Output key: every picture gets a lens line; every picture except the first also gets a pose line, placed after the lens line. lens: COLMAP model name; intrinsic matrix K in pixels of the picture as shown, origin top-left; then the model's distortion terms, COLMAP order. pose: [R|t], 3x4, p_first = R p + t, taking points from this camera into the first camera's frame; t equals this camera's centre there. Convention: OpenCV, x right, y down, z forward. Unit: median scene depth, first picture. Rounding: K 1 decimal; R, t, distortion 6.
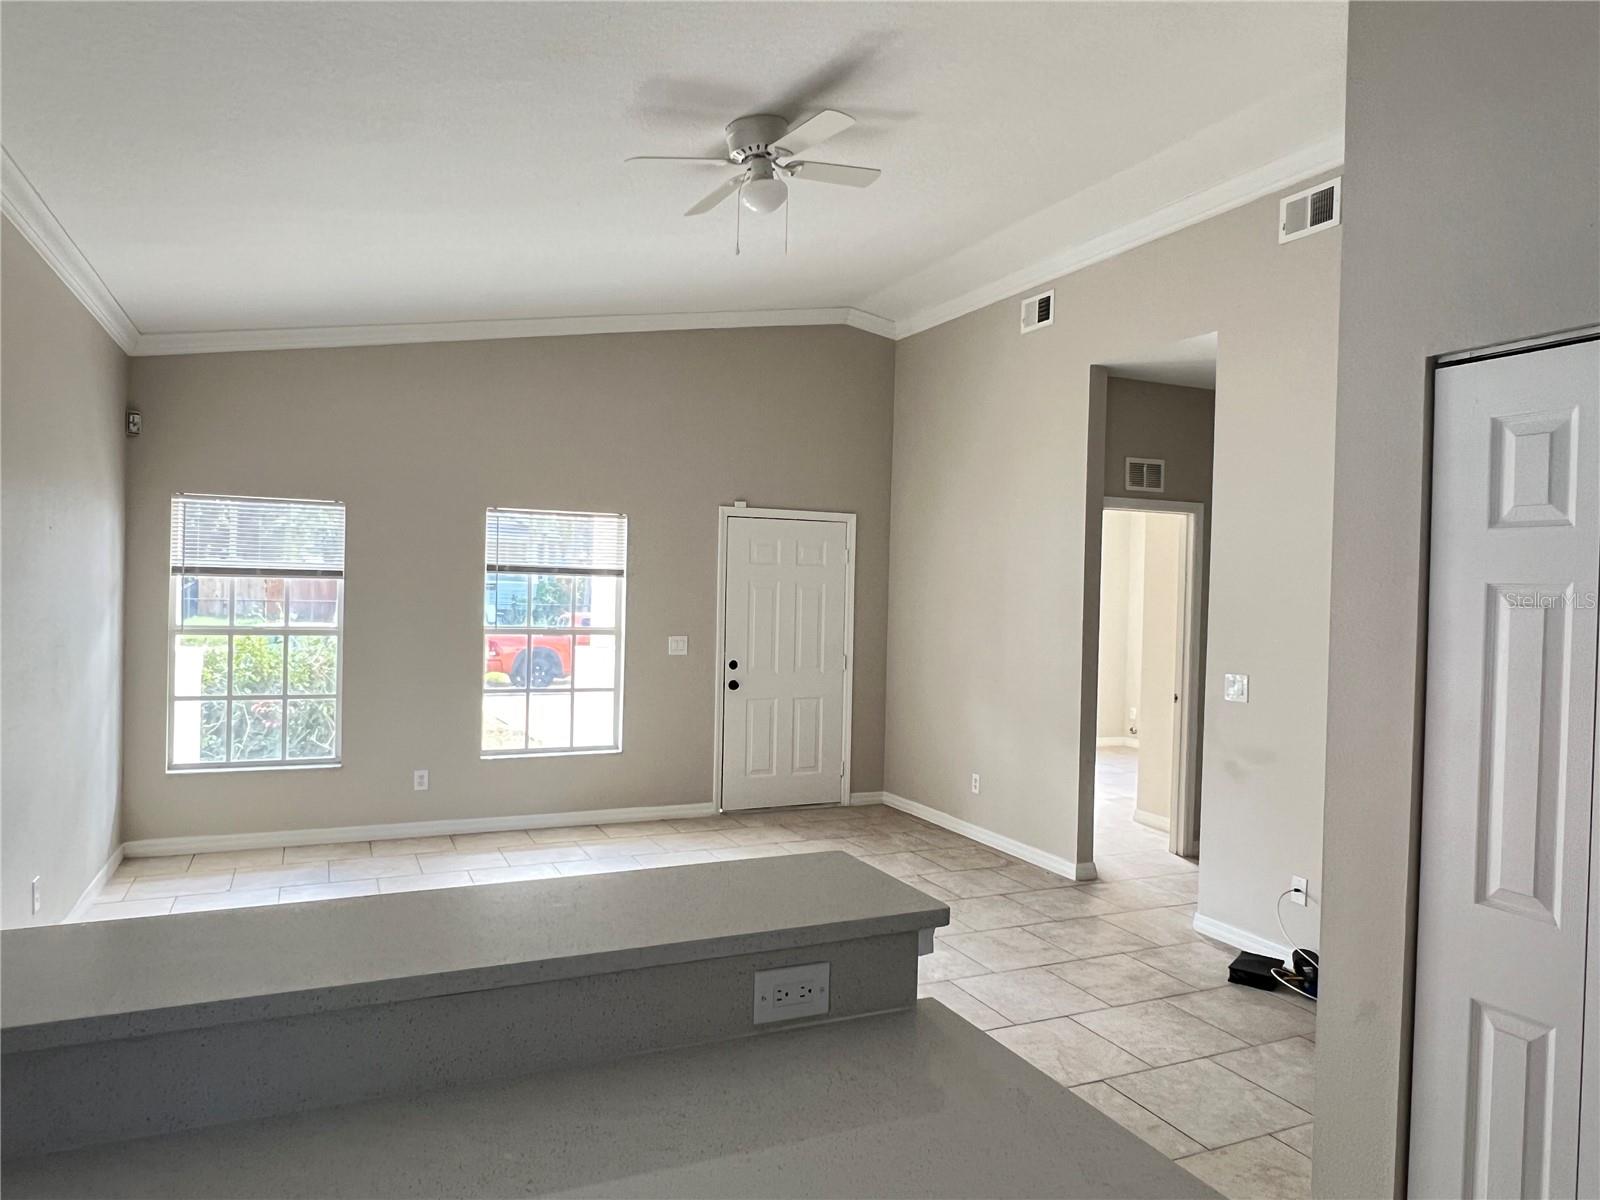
lens RADIAL K [[1031.9, 0, 800.0], [0, 1031.9, 600.0], [0, 0, 1]] dist [-0.001441, -0.001633]
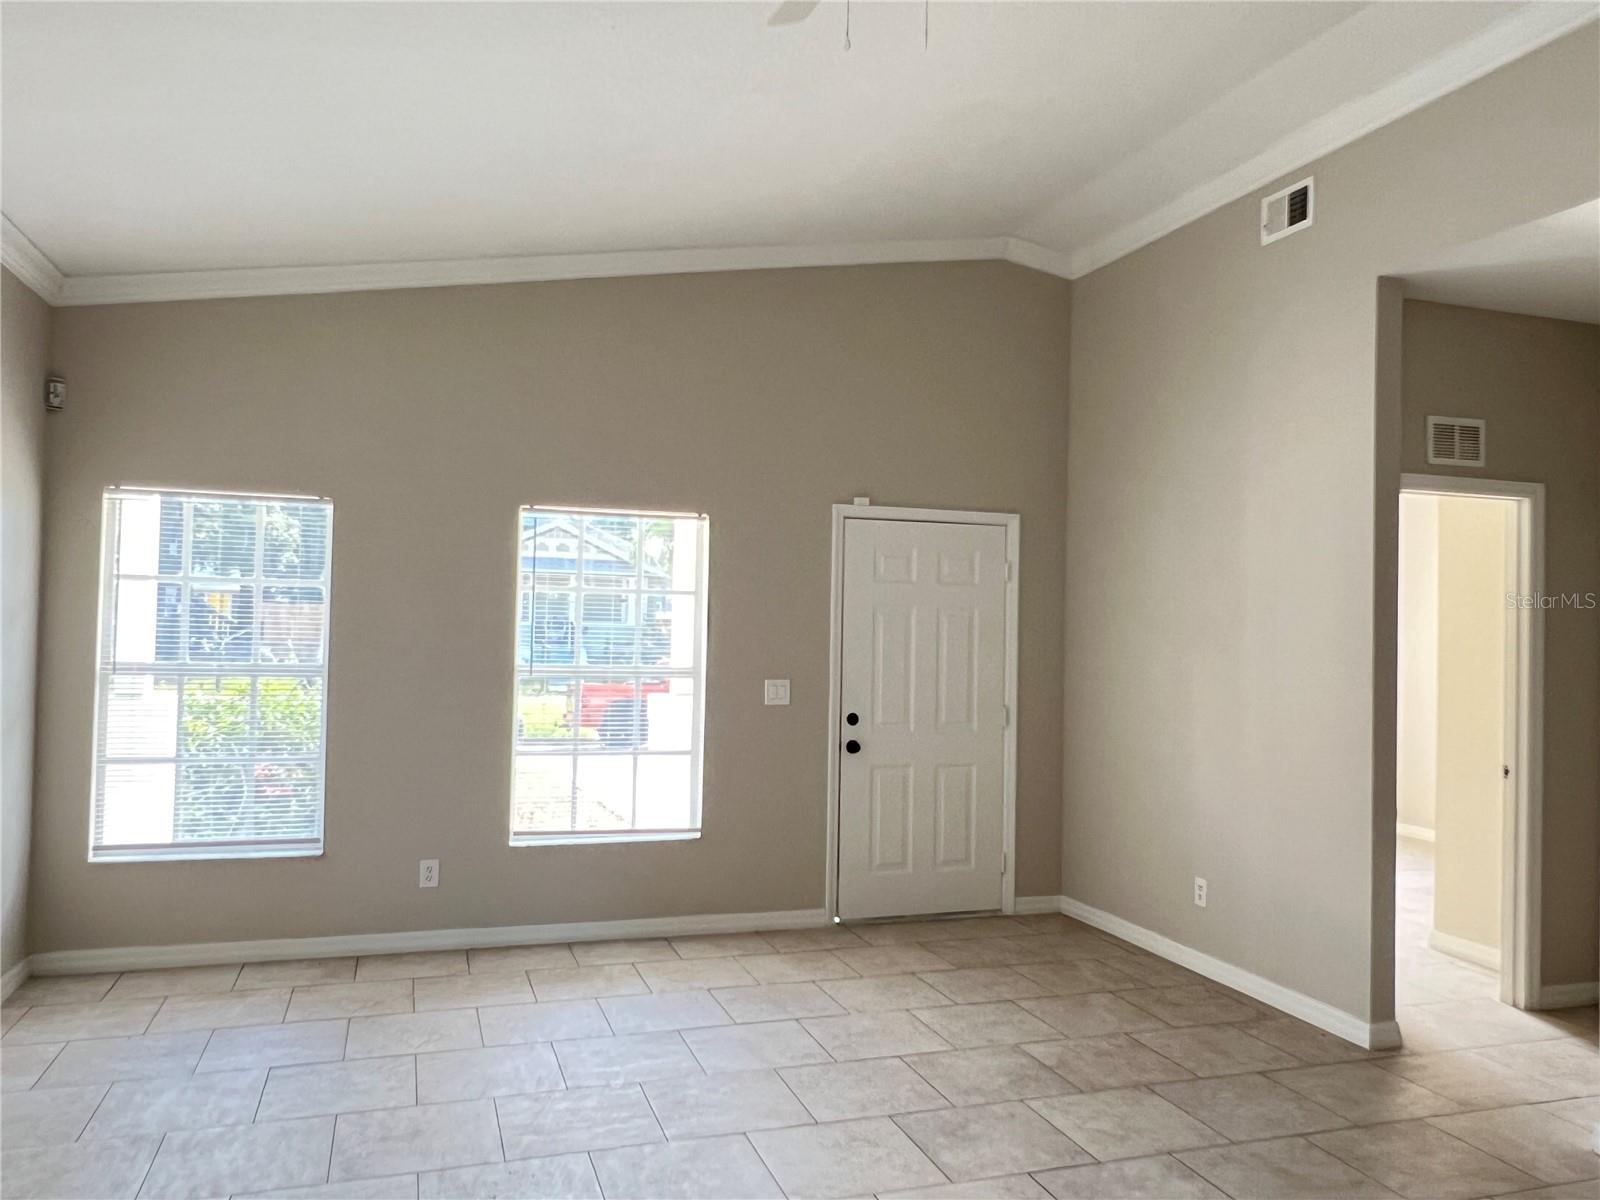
lens RADIAL K [[1187.9, 0, 800.0], [0, 1187.9, 600.0], [0, 0, 1]] dist [0.007149, 0.000139]
pose [[0.993440, -0.006243, -0.114188, -0.005906], [0.001970, 0.999295, -0.037500, 0.011541], [0.114341, 0.037029, 0.992751, 0.178374]]
